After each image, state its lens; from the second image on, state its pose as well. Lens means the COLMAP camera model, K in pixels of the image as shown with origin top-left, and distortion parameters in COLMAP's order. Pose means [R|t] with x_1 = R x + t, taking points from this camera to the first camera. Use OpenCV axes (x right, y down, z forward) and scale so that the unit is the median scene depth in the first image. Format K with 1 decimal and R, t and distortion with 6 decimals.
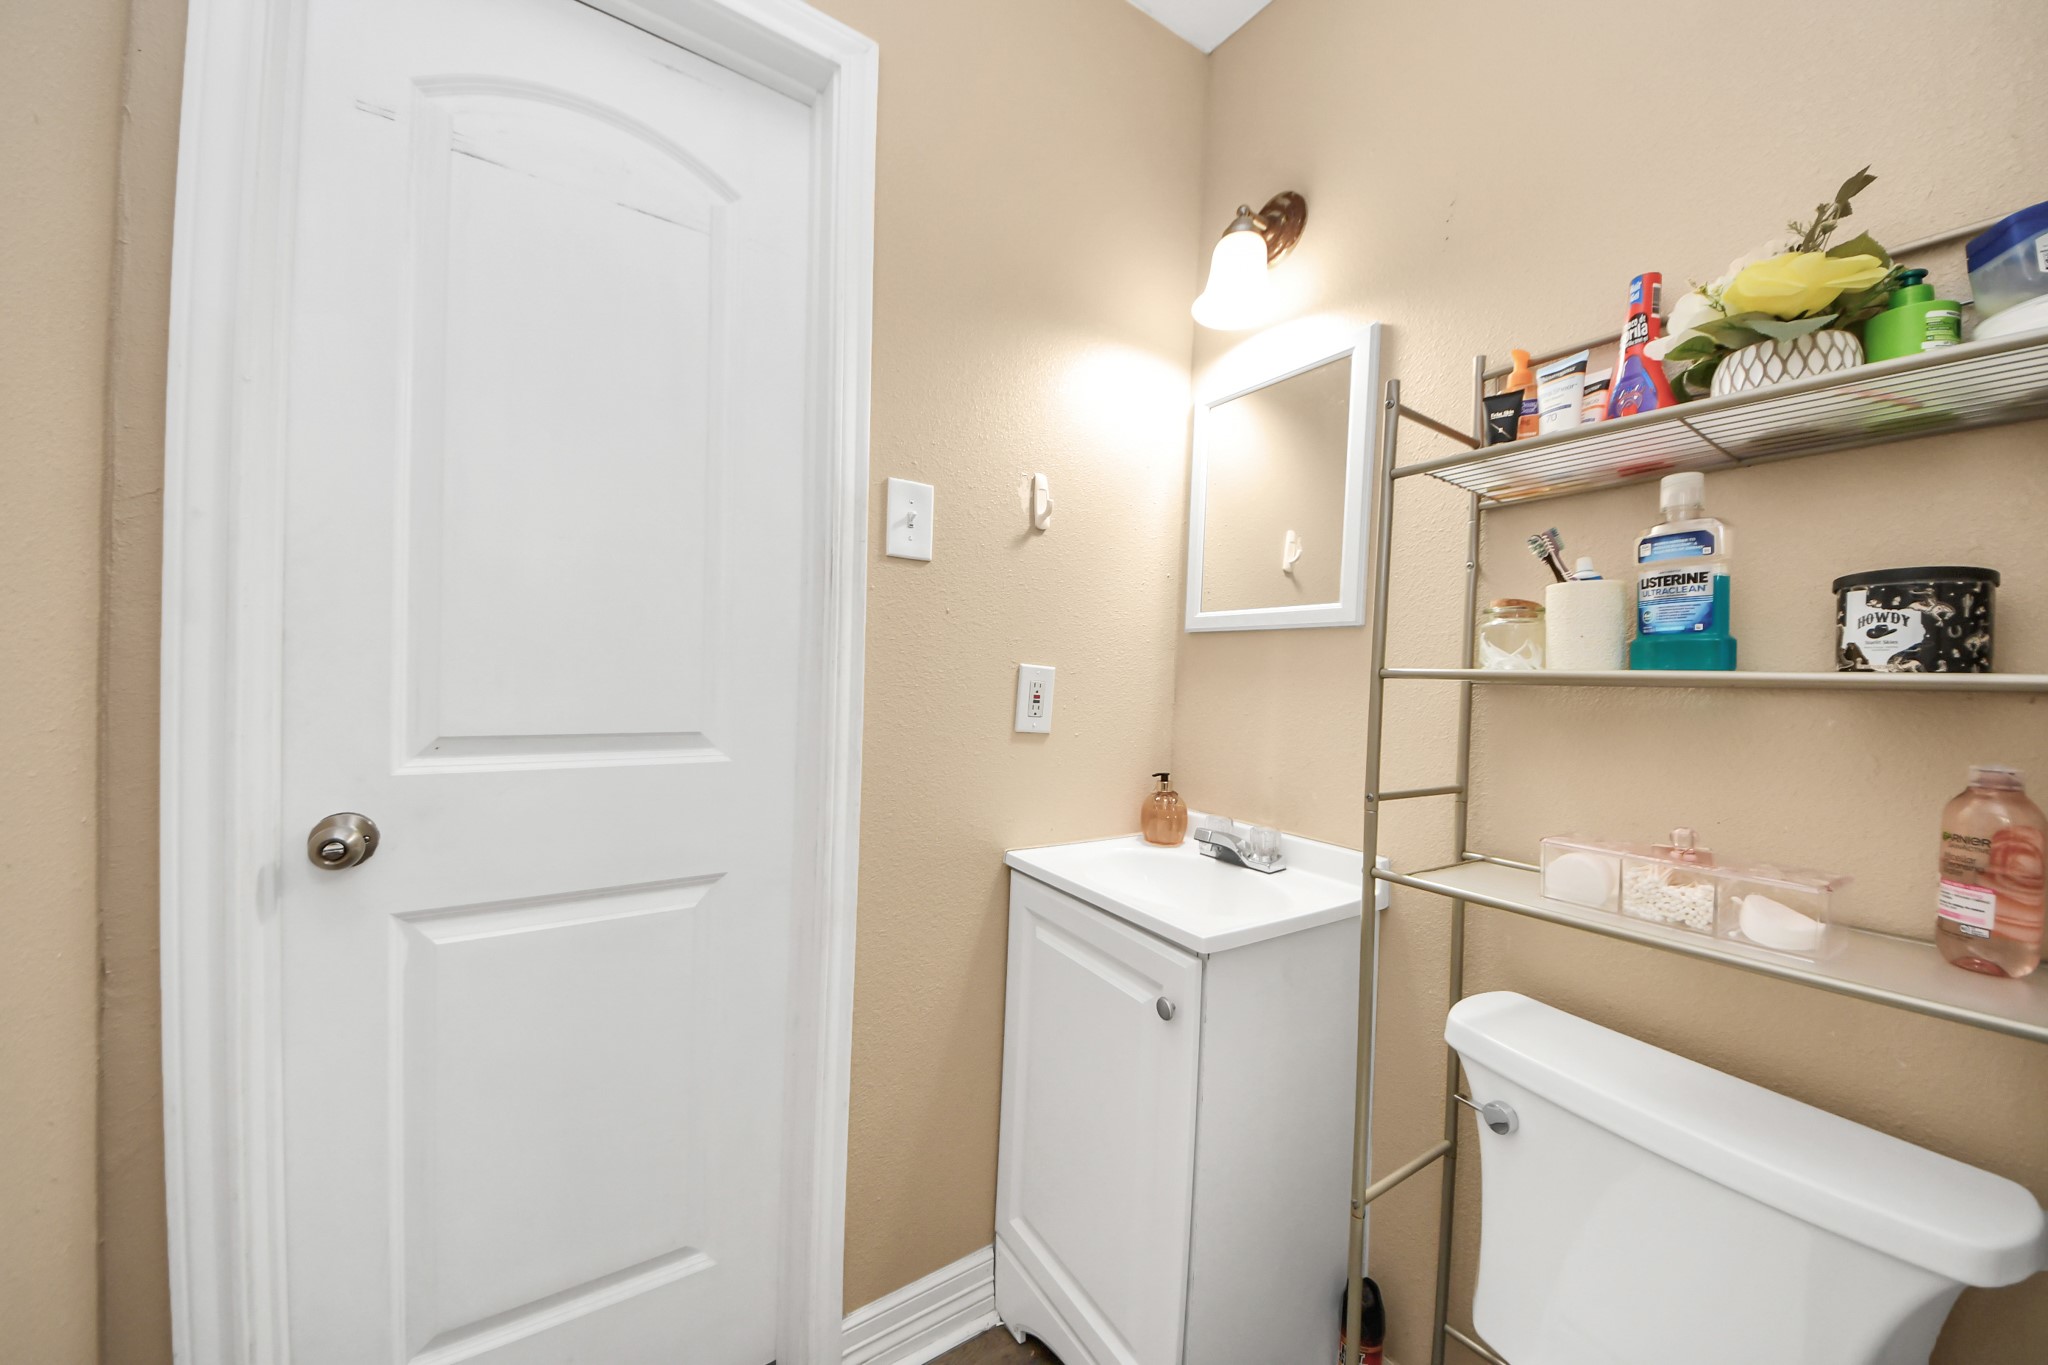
lens RADIAL K [[724.0, 0, 1027.0], [0, 724.0, 682.4], [0, 0, 1]] dist [0.000147, -0.001984]
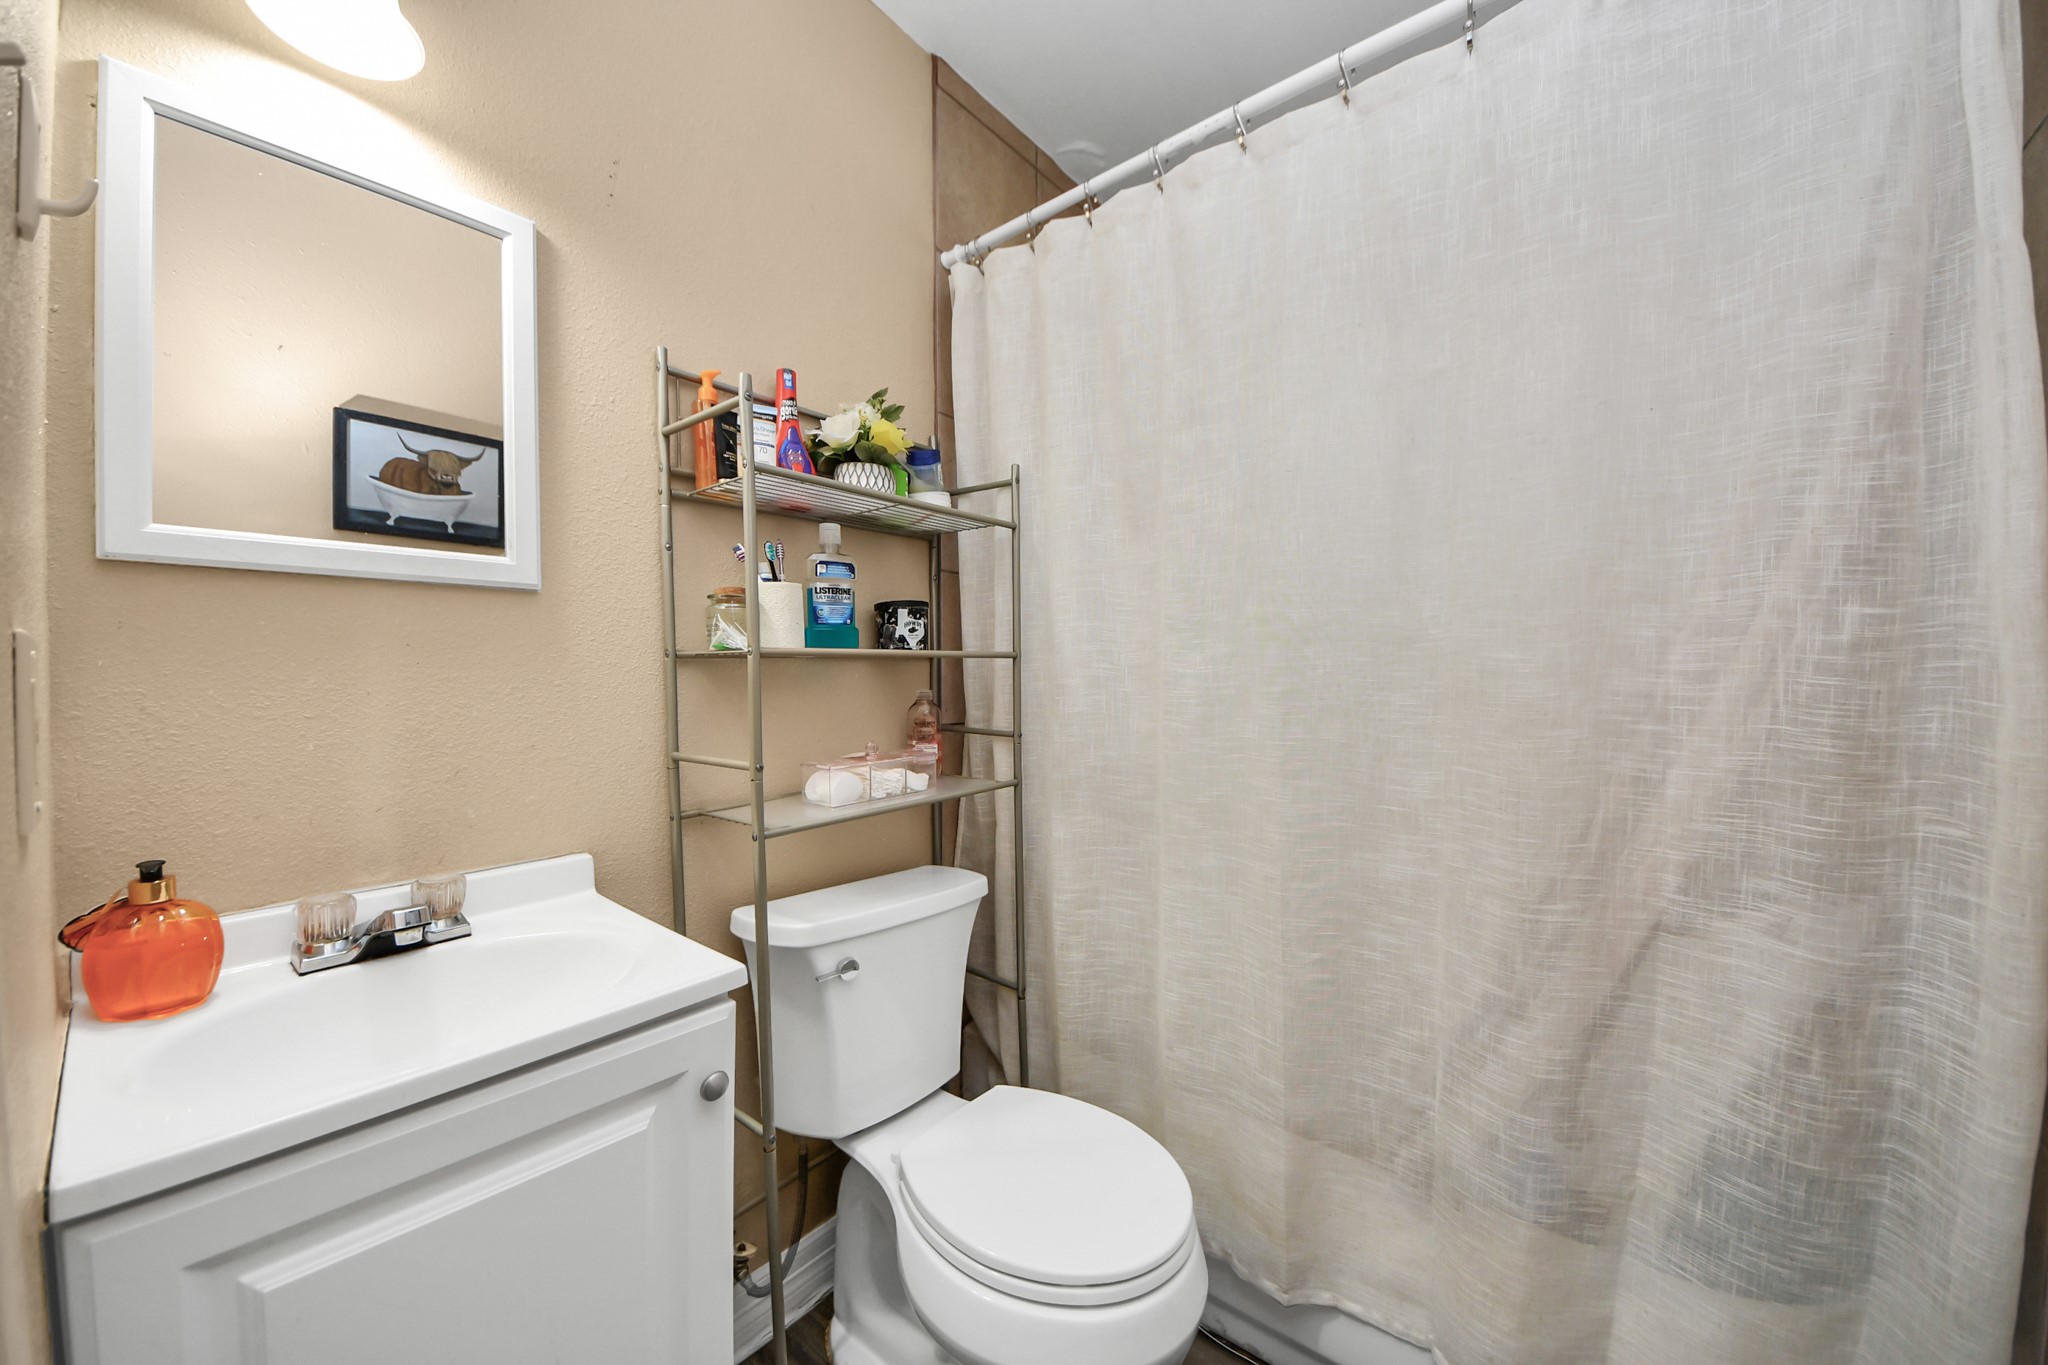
lens RADIAL K [[724.0, 0, 1024.0], [0, 724.0, 679.8], [0, 0, 1]] dist [0.000147, -0.001984]
pose [[-0.295570, -0.047993, 0.954115, -0.744184], [0.002215, 0.998700, 0.050922, -0.026776], [-0.955318, 0.017164, -0.295080, 1.071446]]
